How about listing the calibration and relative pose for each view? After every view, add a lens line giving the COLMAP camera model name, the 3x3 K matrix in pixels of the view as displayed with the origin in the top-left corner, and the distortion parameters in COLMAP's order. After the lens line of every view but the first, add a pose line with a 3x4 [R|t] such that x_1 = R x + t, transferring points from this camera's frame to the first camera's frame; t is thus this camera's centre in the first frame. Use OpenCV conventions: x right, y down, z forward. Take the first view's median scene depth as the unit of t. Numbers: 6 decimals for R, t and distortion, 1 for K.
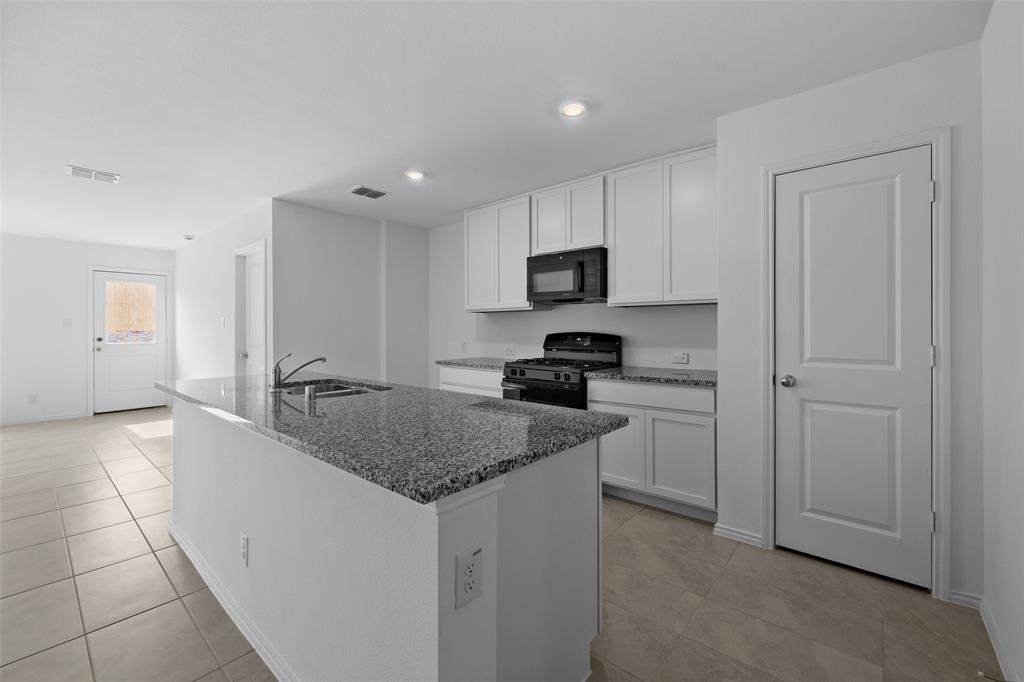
lens RADIAL K [[421.1, 0, 527.9], [0, 421.1, 328.3], [0, 0, 1]] dist [-0.013828, -0.000072]
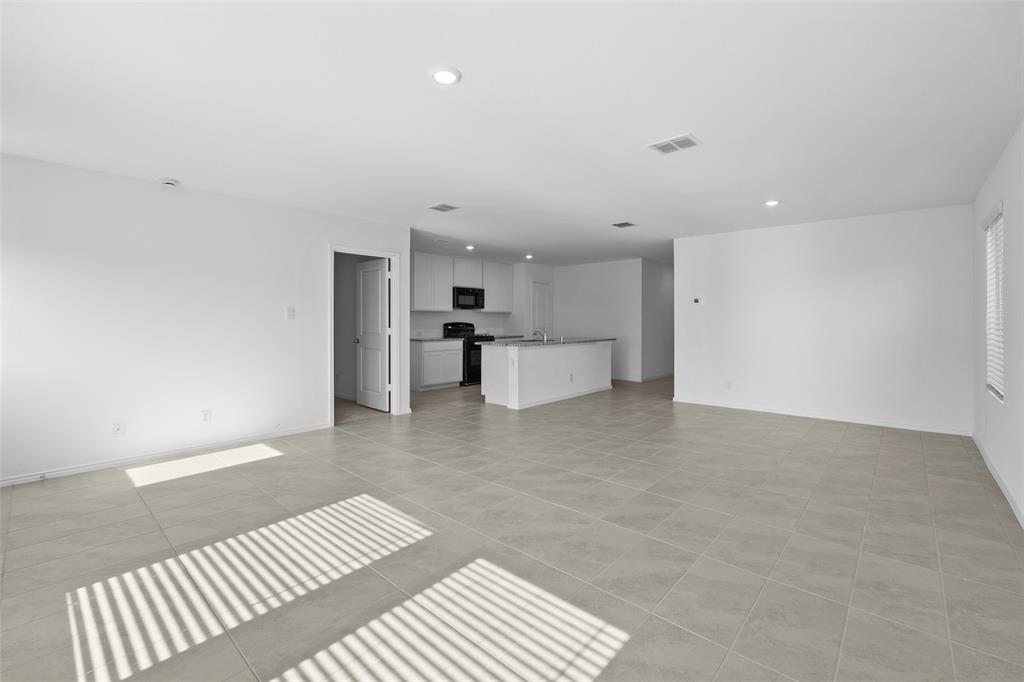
lens RADIAL K [[436.3, 0, 513.6], [0, 436.3, 320.4], [0, 0, 1]] dist [0.001375, 0.000017]
pose [[0.034829, -0.000654, 0.999393, -2.159602], [-0.004675, 0.999989, 0.000817, -0.003856], [-0.999382, -0.004700, 0.034825, 0.625577]]
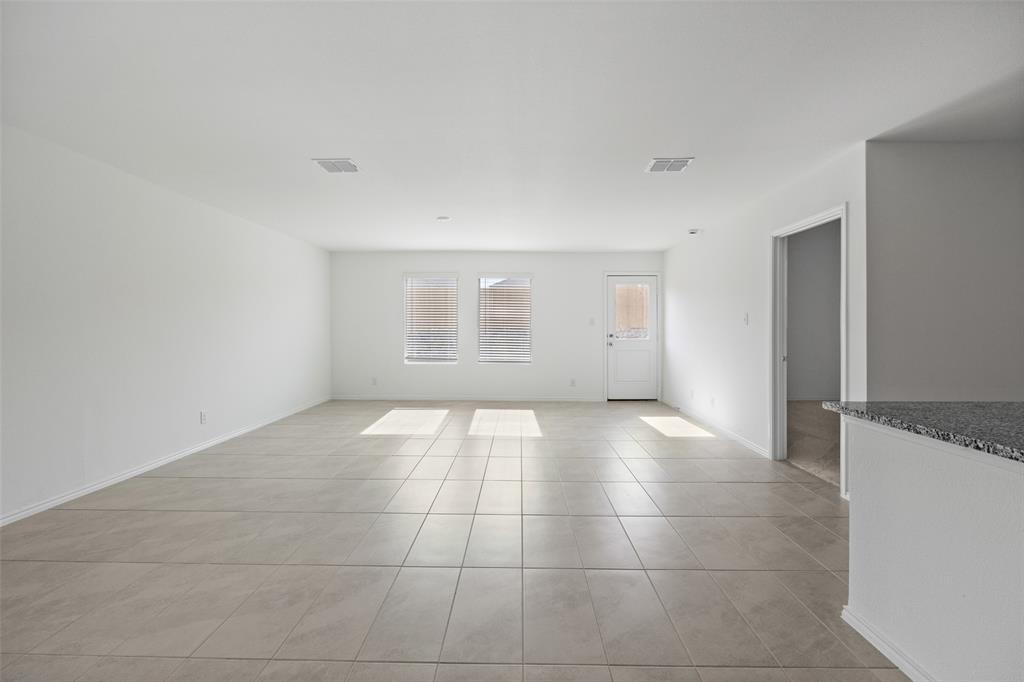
lens RADIAL K [[426.2, 0, 515.6], [0, 426.2, 330.2], [0, 0, 1]] dist [-0.003959, -0.000071]
pose [[0.628844, 0.006522, -0.777505, -0.441641], [0.001920, 0.999949, 0.009940, 0.000088], [0.777529, -0.007743, 0.628799, 0.087969]]
